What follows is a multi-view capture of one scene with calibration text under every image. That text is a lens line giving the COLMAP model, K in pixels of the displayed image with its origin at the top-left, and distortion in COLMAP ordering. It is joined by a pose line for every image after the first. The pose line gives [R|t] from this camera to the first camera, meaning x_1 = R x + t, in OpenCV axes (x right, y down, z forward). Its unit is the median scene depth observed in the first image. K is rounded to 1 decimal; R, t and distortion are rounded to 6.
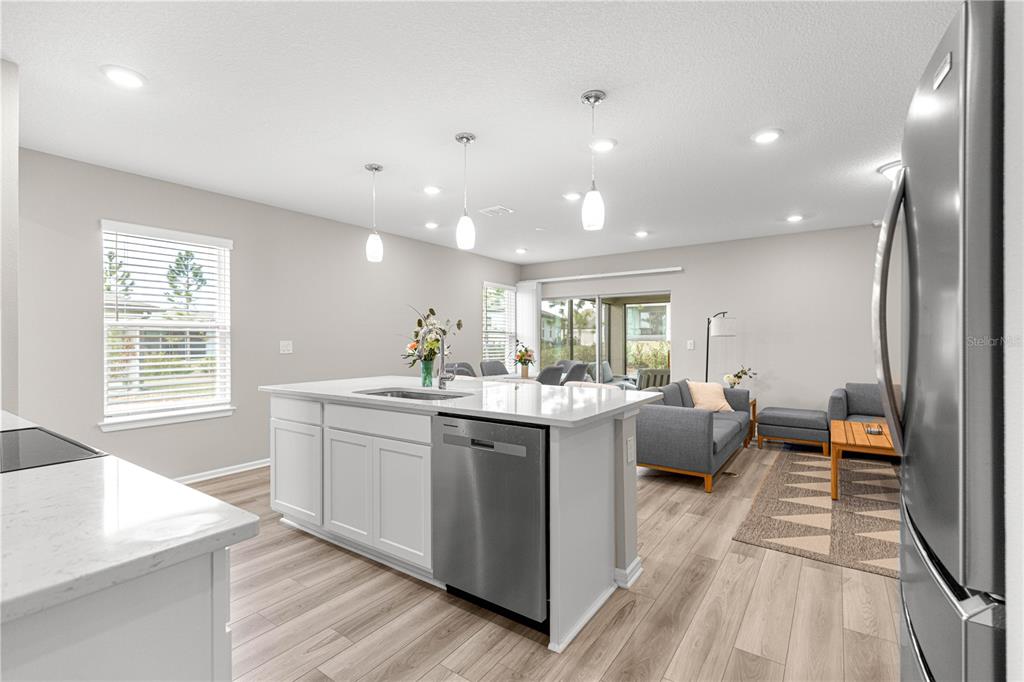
lens RADIAL K [[456.0, 0, 517.2], [0, 456.0, 342.0], [0, 0, 1]] dist [0.000044, -0.000560]
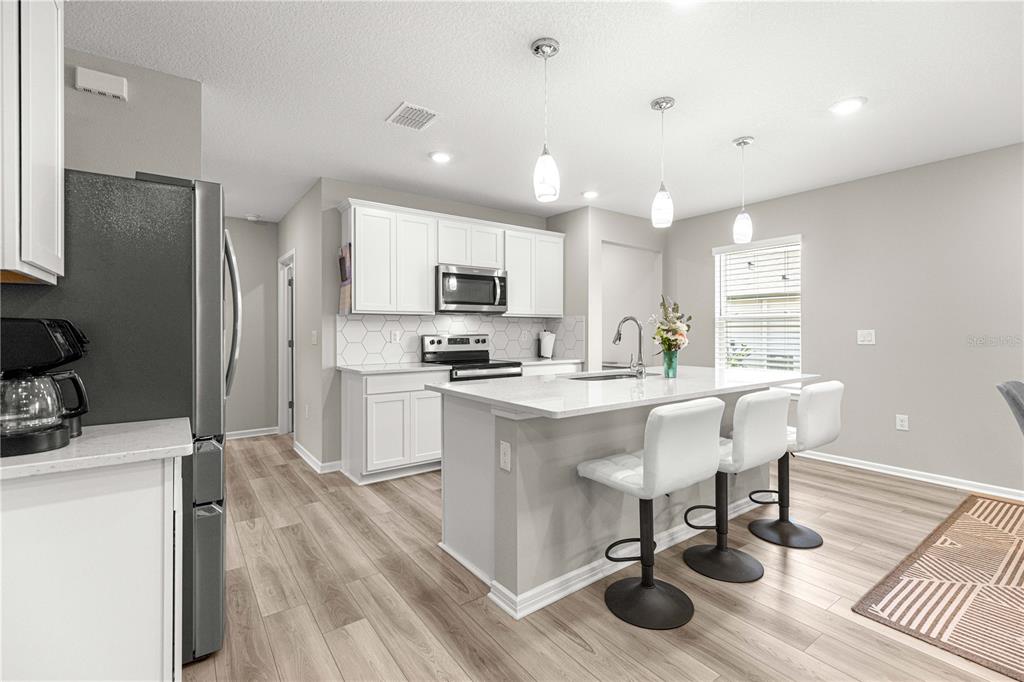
lens RADIAL K [[456.0, 0, 514.5], [0, 456.0, 338.2], [0, 0, 1]] dist [0.000044, -0.000560]
pose [[-0.325814, 0.010401, -0.945377, 1.192207], [0.004695, 0.999945, 0.009384, 0.003868], [0.945422, -0.001381, -0.325845, 1.463802]]
